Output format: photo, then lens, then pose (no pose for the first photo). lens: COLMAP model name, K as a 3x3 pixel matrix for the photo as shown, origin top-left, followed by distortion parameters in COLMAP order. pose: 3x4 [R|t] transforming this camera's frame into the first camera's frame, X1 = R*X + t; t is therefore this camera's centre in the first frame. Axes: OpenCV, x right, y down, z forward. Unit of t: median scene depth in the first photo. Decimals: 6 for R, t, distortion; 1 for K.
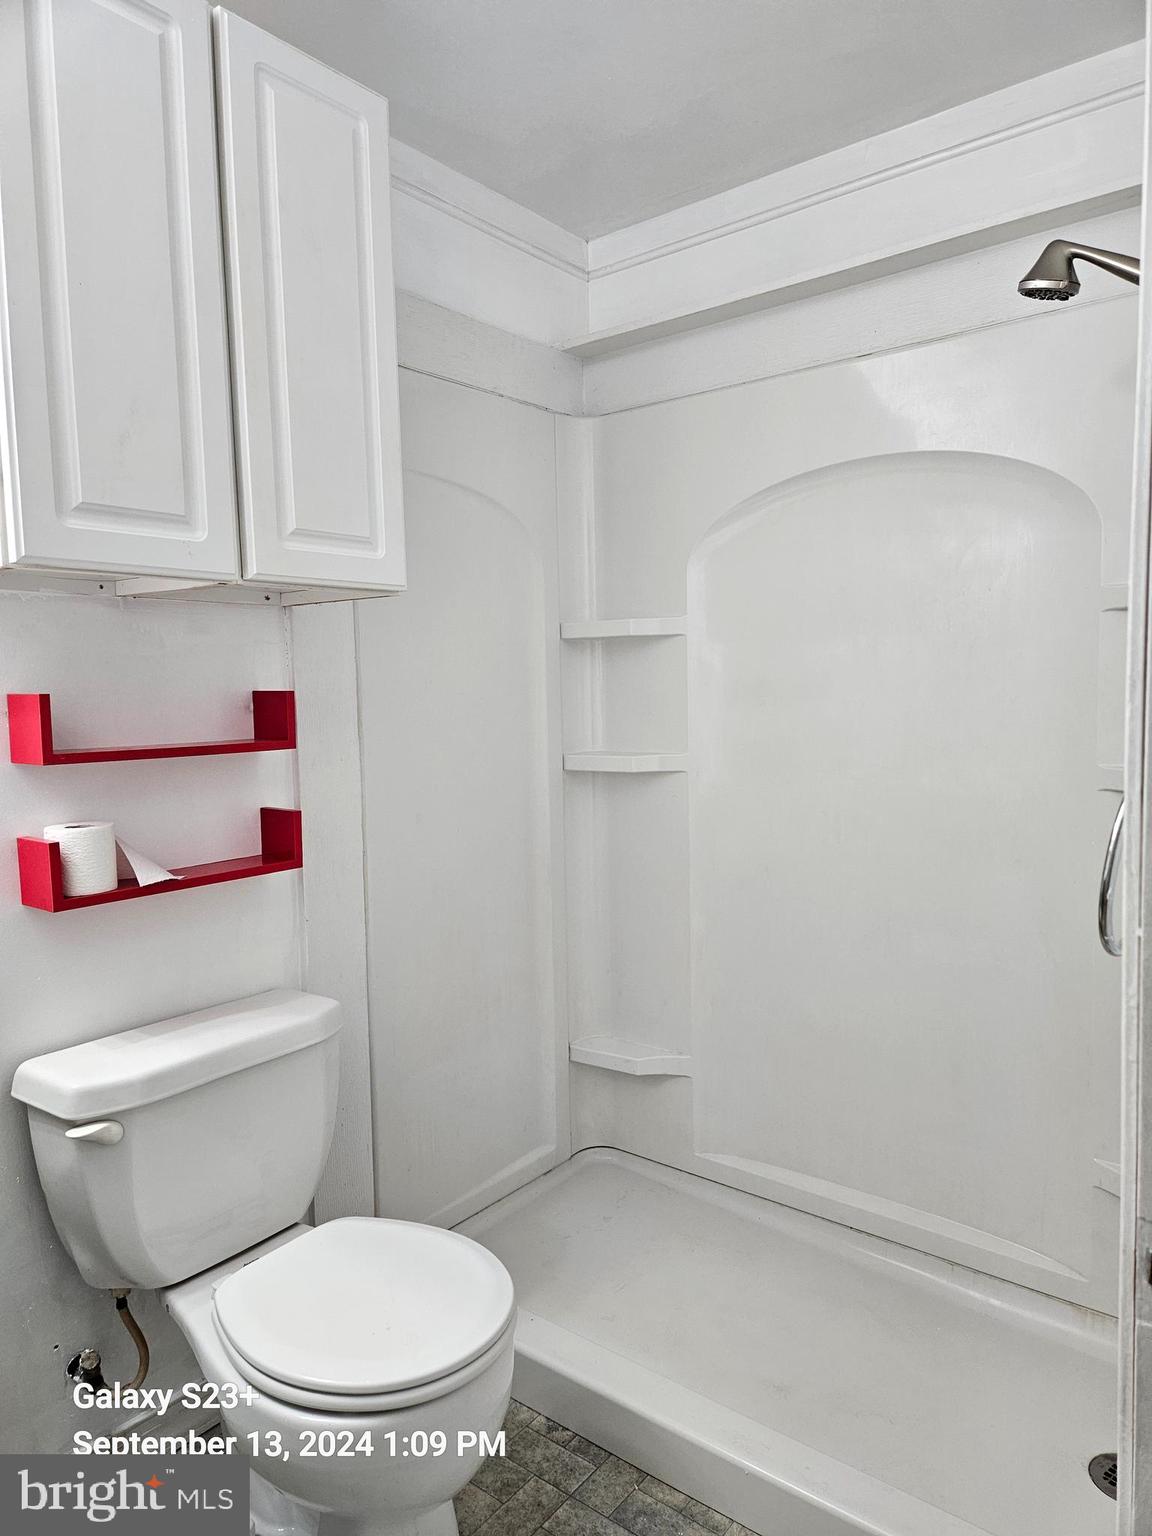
lens RADIAL K [[1050.4, 0, 542.9], [0, 1050.4, 767.7], [0, 0, 1]] dist [0.070699, -0.062381]
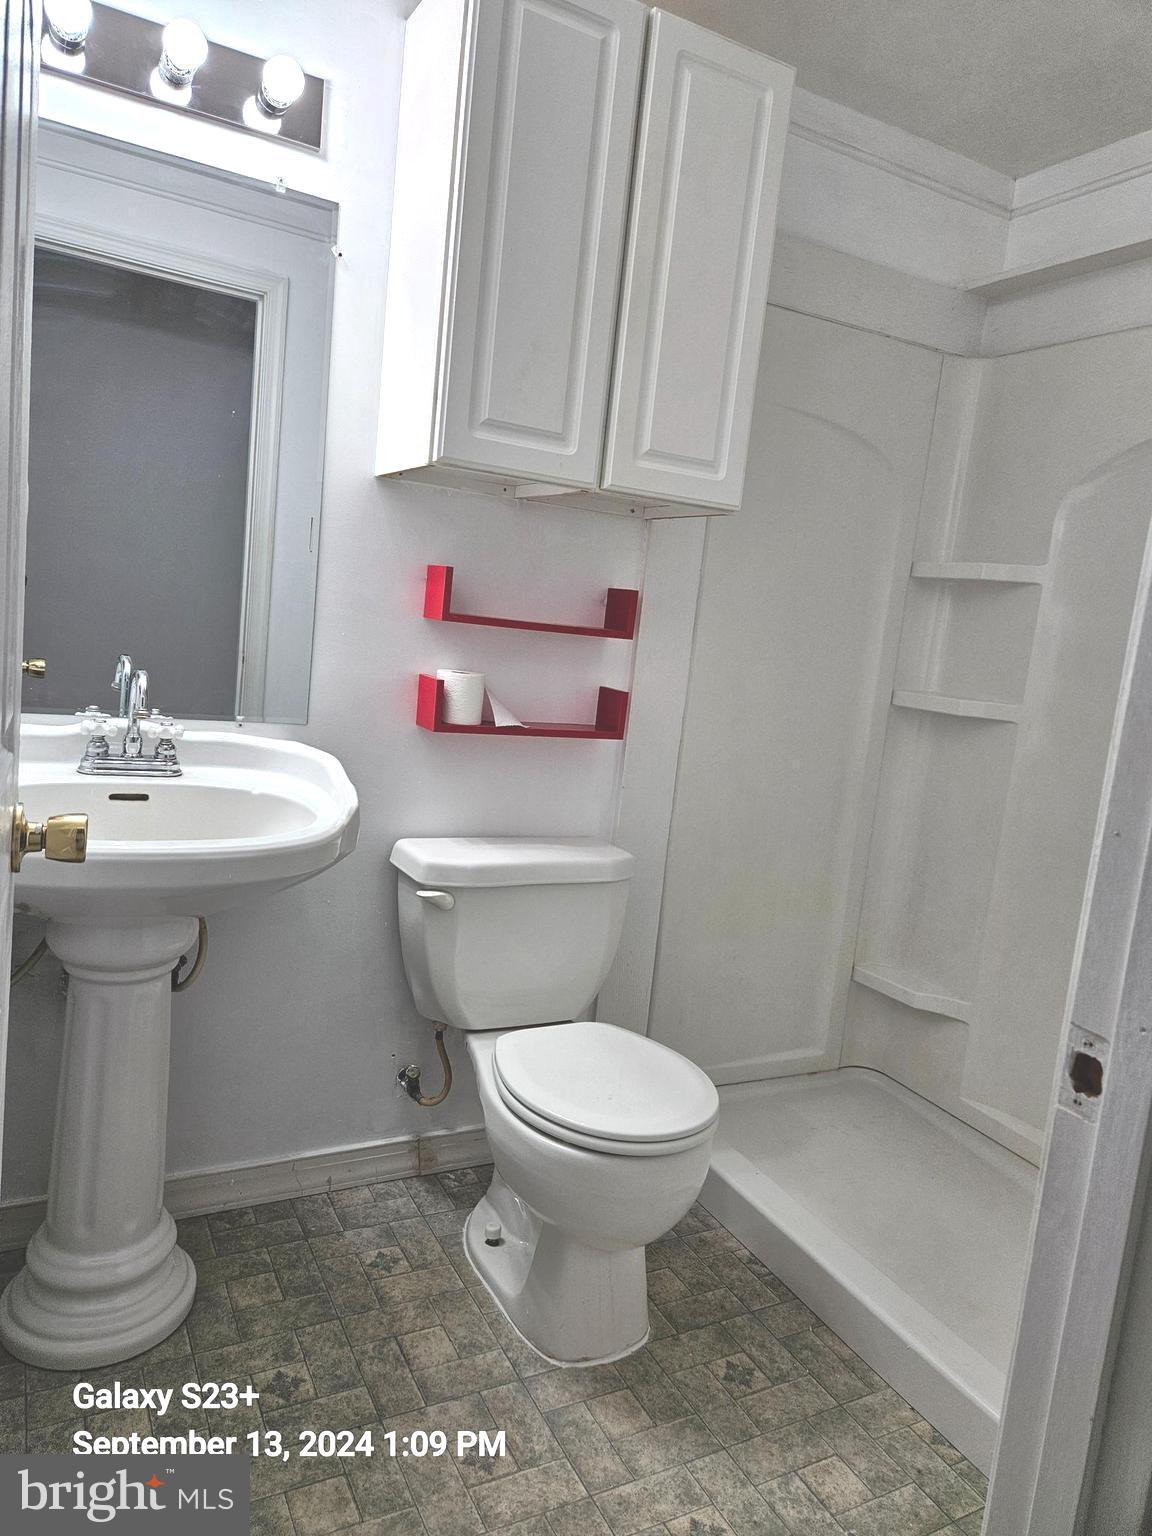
lens RADIAL K [[1018.8, 0, 504.7], [0, 1018.8, 769.0], [0, 0, 1]] dist [0.073016, -0.048347]
pose [[0.897352, 0.186580, -0.399934, 0.124630], [-0.161235, 0.982192, 0.096447, 0.037294], [0.410807, -0.022064, 0.911455, -0.118799]]
